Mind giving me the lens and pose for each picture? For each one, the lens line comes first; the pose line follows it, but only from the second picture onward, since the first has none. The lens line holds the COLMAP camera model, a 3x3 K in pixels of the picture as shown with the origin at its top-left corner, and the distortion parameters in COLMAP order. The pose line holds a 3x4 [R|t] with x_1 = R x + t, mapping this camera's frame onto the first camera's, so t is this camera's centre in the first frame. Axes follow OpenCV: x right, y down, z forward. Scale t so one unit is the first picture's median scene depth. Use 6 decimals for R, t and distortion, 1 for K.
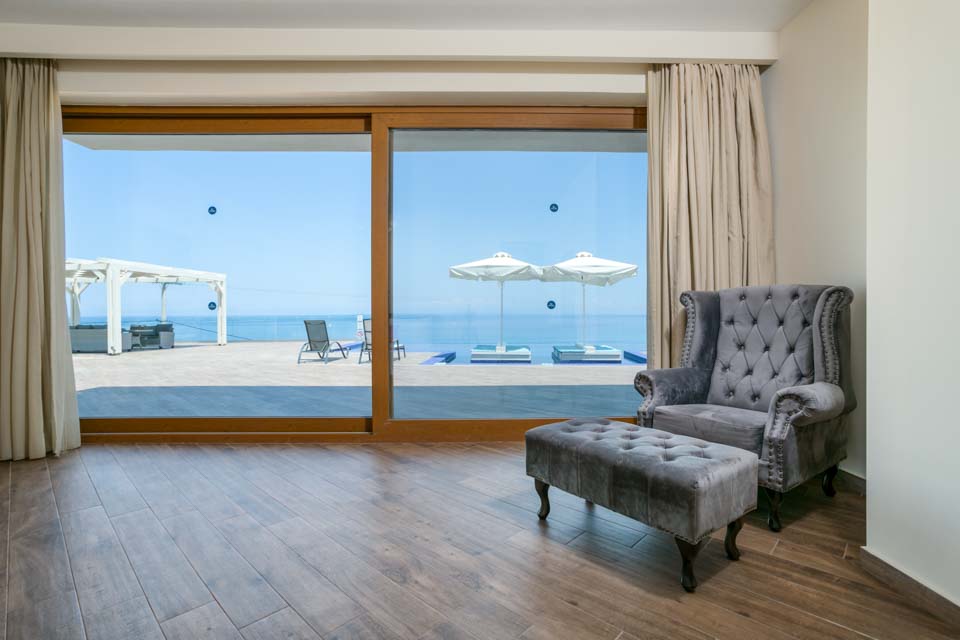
lens RADIAL K [[464.9, 0, 477.3], [0, 464.9, 318.7], [0, 0, 1]] dist [-0.012919, 0.005726]
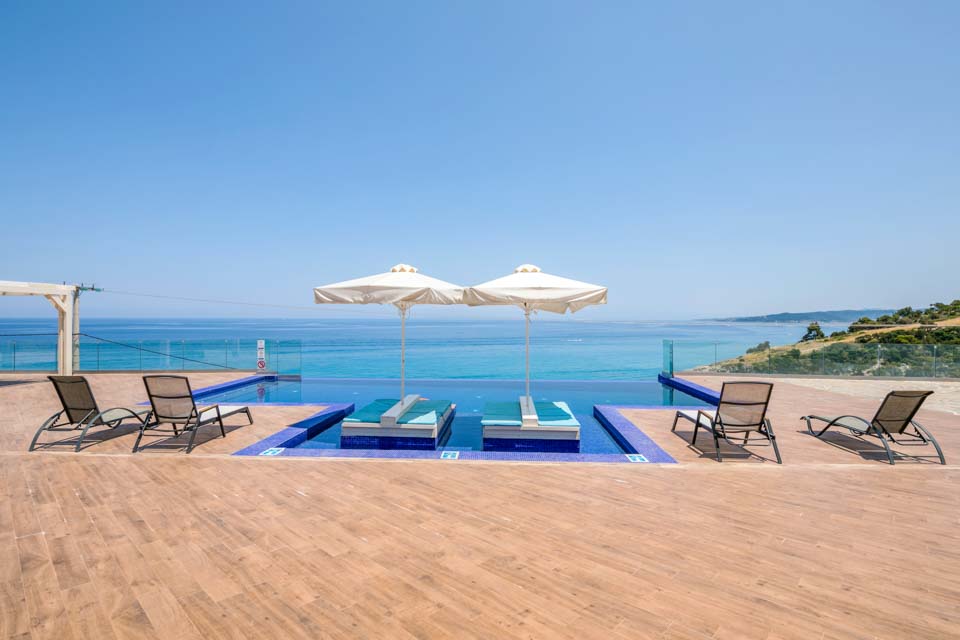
lens RADIAL K [[464.9, 0, 479.0], [0, 464.9, 316.6], [0, 0, 1]] dist [-0.012919, 0.005726]
pose [[0.999686, 0.009142, -0.023320, 0.175484], [-0.009166, 0.999958, -0.000943, -0.068404], [0.023311, 0.001157, 0.999728, 0.343053]]
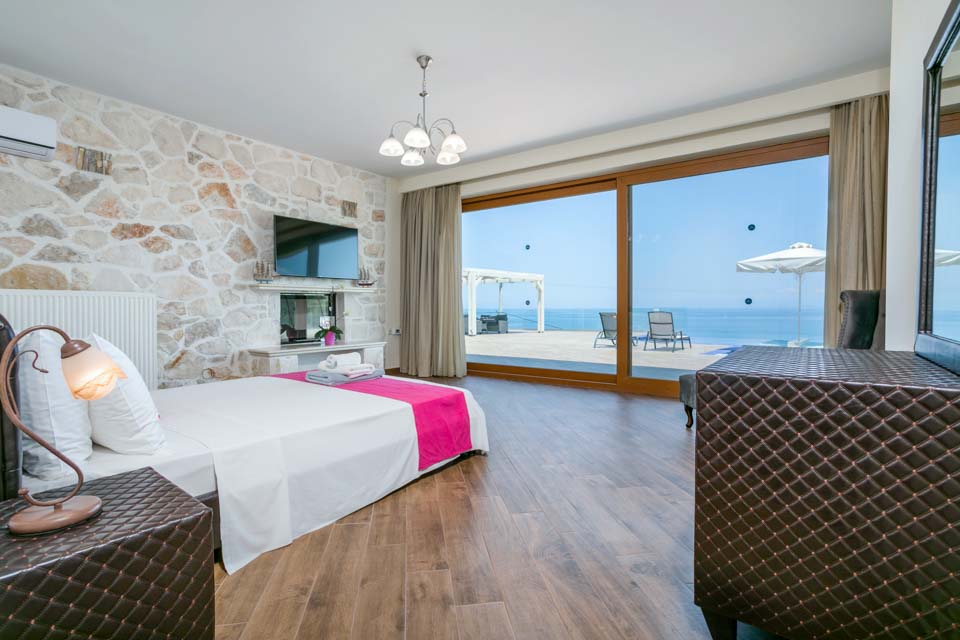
lens RADIAL K [[464.9, 0, 473.5], [0, 464.9, 318.1], [0, 0, 1]] dist [-0.012919, 0.005726]
pose [[0.794172, 0.015793, -0.607488, 0.098699], [-0.007545, 0.999841, 0.016130, 0.000573], [0.607647, -0.008226, 0.794165, -0.153406]]
